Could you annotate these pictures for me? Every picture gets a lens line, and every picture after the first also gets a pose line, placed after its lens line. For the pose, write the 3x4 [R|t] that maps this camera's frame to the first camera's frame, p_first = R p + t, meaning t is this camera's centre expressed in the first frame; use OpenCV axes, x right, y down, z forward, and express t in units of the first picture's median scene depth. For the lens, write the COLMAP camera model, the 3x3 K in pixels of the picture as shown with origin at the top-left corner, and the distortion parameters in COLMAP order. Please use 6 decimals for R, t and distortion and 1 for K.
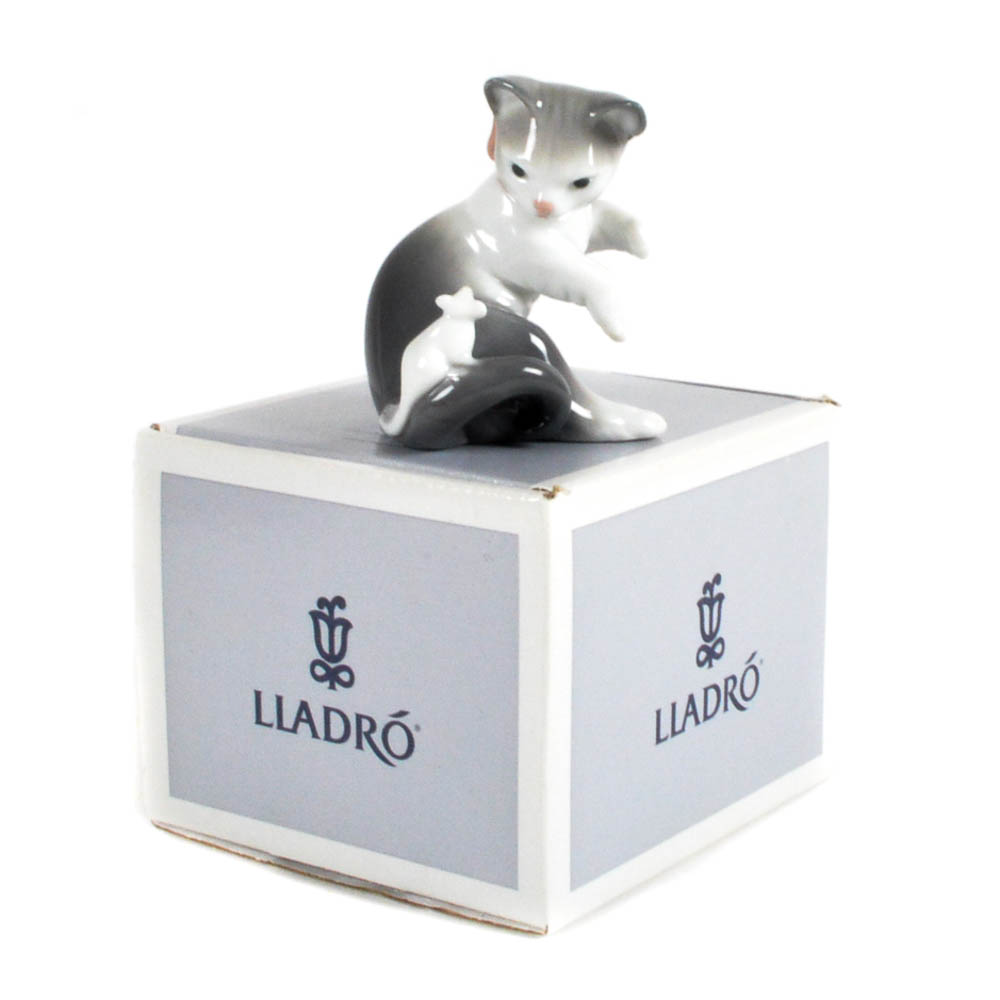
lens RADIAL K [[2578.2, 0, 500.0], [0, 2578.2, 500.0], [0, 0, 1]] dist [0.003317, 0.052617]
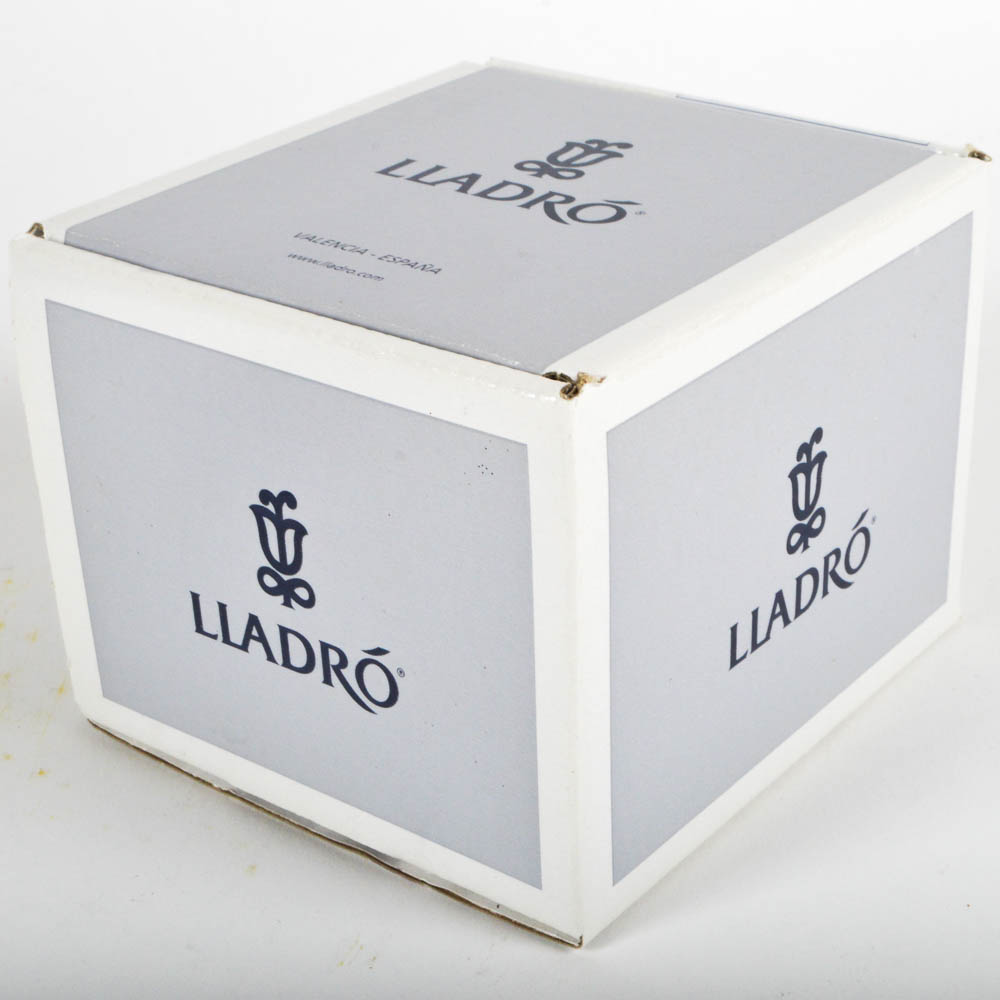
lens RADIAL K [[2031.1, 0, 528.9], [0, 2031.1, 500.0], [0, 0, 1]] dist [-0.010872, -0.059349]
pose [[0.998880, -0.010193, -0.046201, 0.030560], [0.022578, 0.960848, 0.276156, -0.114094], [0.041578, -0.276890, 0.960002, 0.458445]]
